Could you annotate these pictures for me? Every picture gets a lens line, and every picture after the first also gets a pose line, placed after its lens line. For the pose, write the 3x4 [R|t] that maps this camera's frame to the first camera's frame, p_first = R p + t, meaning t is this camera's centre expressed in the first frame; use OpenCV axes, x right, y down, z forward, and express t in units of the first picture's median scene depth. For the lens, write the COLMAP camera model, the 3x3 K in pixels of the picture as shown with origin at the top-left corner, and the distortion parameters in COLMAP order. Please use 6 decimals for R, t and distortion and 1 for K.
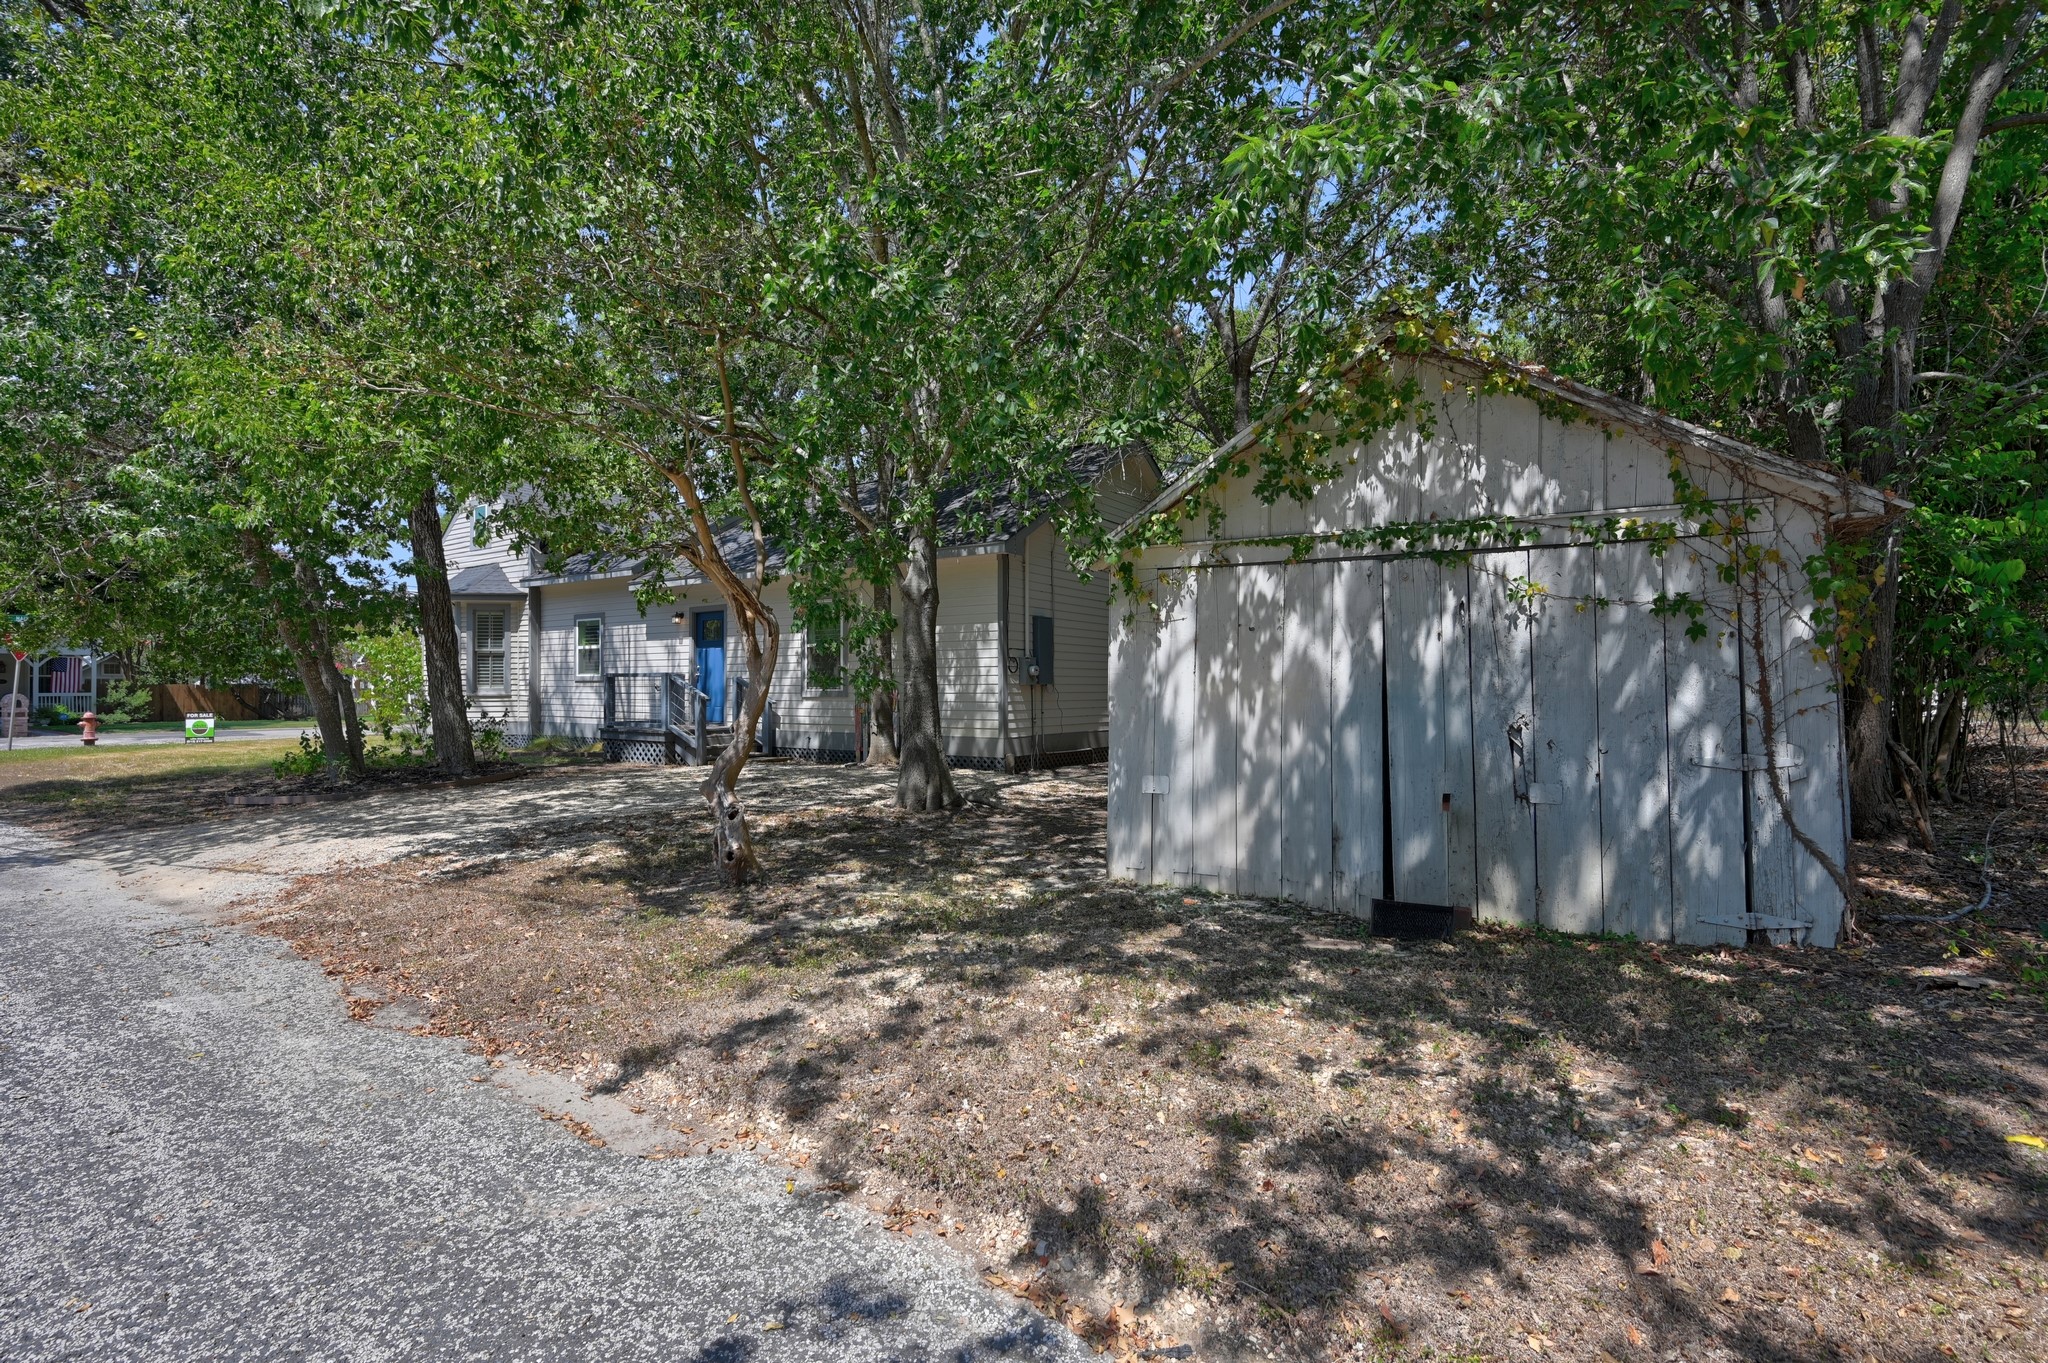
lens RADIAL K [[912.6, 0, 1024.0], [0, 912.6, 681.5], [0, 0, 1]] dist [0.000385, 0.000021]
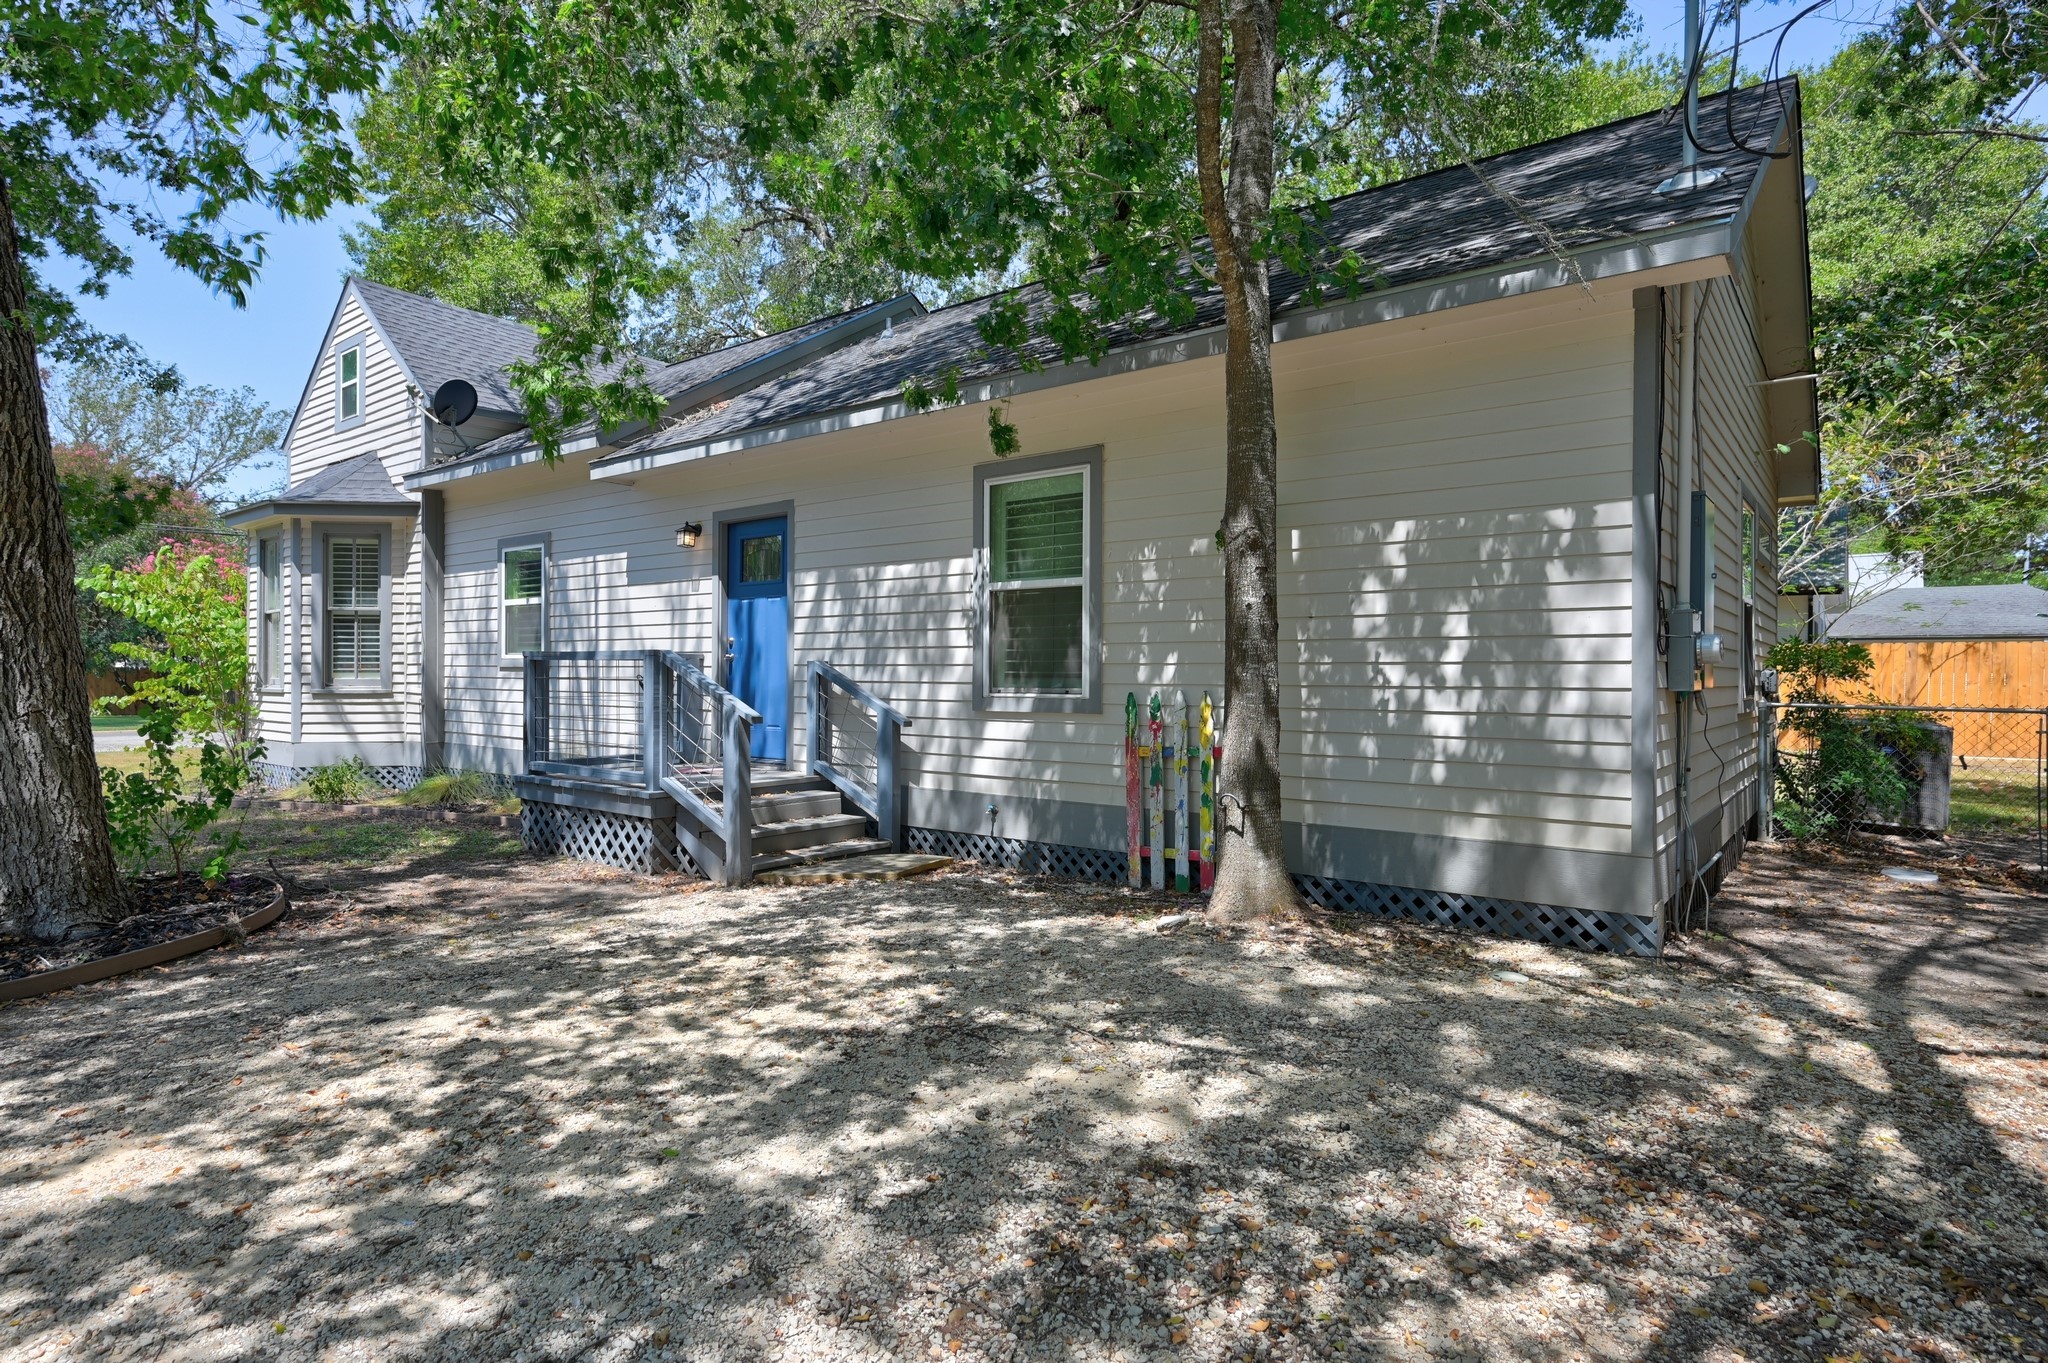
lens RADIAL K [[1097.8, 0, 1024.0], [0, 1097.8, 681.5], [0, 0, 1]] dist [-0.000262, -0.000034]
pose [[0.996779, 0.010856, -0.079465, -0.166032], [-0.010290, 0.999919, 0.007531, -0.000646], [0.079541, -0.006689, 0.996809, 0.458796]]
